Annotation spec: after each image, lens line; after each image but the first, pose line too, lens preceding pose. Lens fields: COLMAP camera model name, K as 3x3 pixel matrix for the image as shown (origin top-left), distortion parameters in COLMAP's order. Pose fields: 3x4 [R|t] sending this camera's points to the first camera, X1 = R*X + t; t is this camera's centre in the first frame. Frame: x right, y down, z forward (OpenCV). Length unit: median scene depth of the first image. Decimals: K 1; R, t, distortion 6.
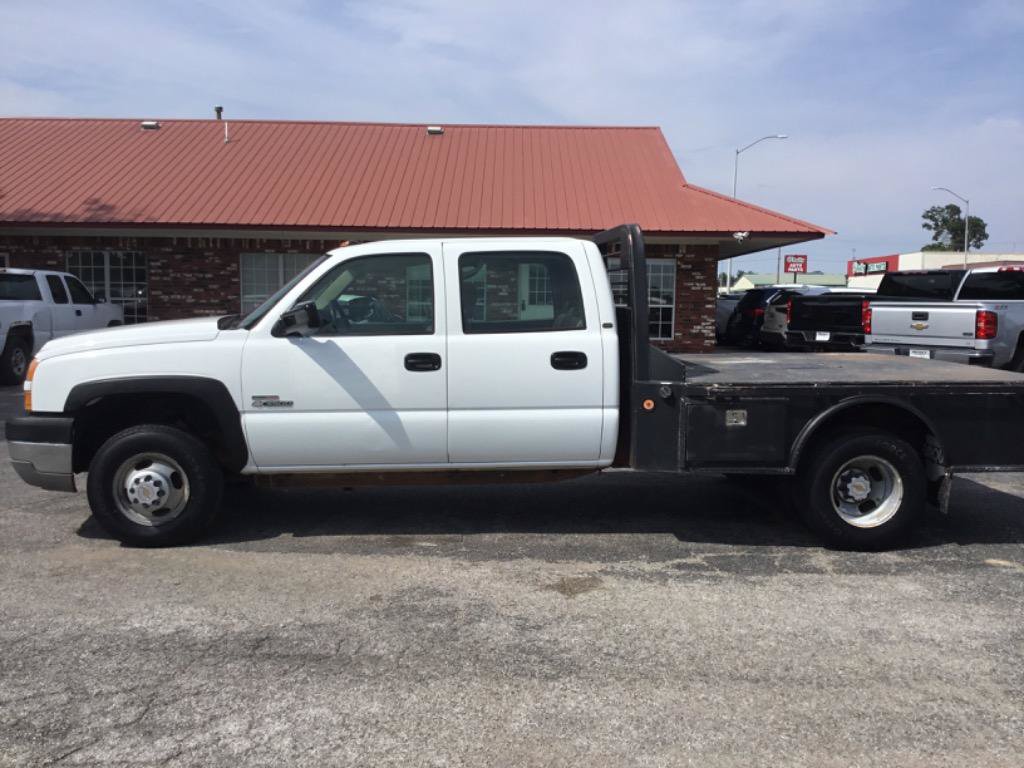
lens RADIAL K [[939.1, 0, 514.9], [0, 939.1, 377.1], [0, 0, 1]] dist [0.020847, 0.000000]
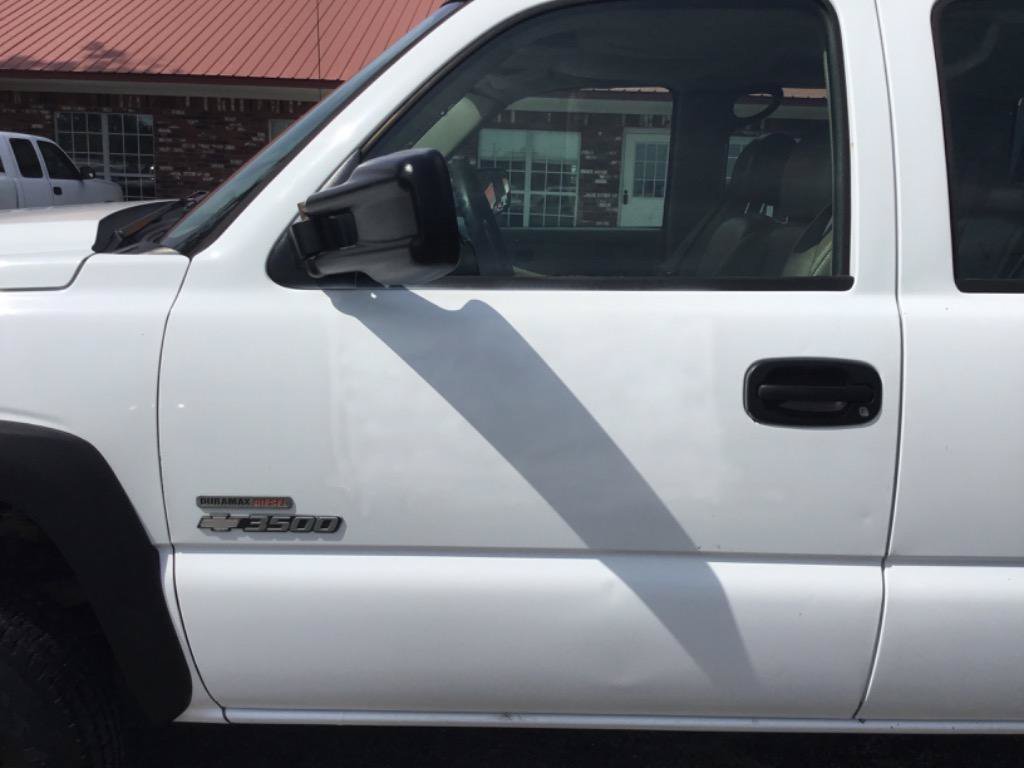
lens RADIAL K [[939.1, 0, 511.0], [0, 939.1, 394.0], [0, 0, 1]] dist [0.020847, 0.000000]
pose [[0.998413, 0.036689, -0.042728, -0.163522], [-0.030816, 0.990928, 0.130812, -0.045838], [0.047140, -0.129287, 0.990486, 0.679653]]
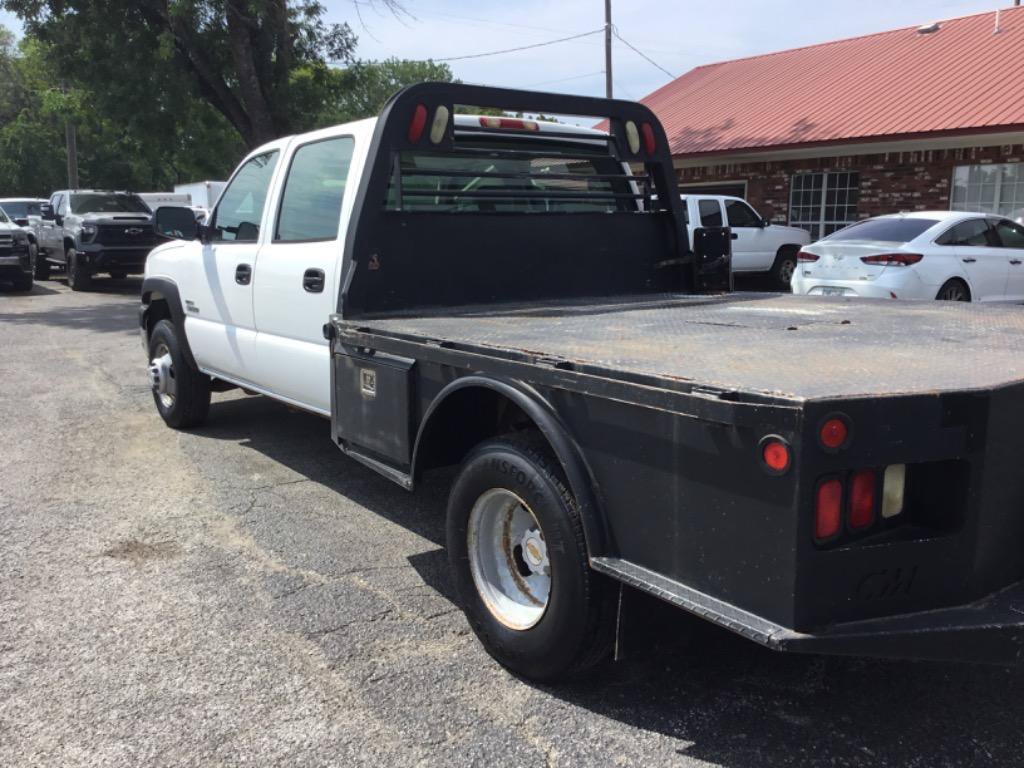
lens RADIAL K [[939.1, 0, 509.3], [0, 939.1, 379.9], [0, 0, 1]] dist [0.020847, 0.000000]
pose [[0.548653, 0.132270, -0.825521, 0.738894], [-0.069279, 0.991203, 0.112773, -0.032285], [0.833175, -0.004682, 0.552990, 0.671137]]
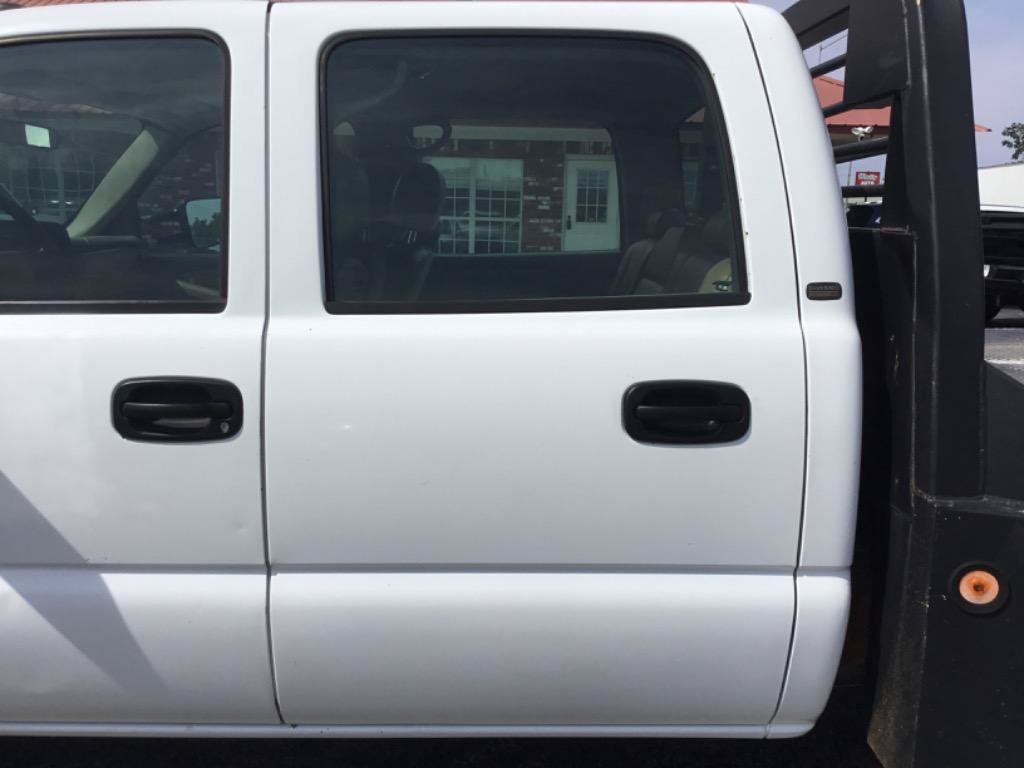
lens RADIAL K [[939.1, 0, 515.2], [0, 939.1, 389.2], [0, 0, 1]] dist [0.020847, 0.000000]
pose [[0.998572, 0.023586, -0.047939, 0.017598], [-0.018721, 0.994861, 0.099504, -0.049813], [0.050039, -0.098465, 0.993882, 0.674075]]
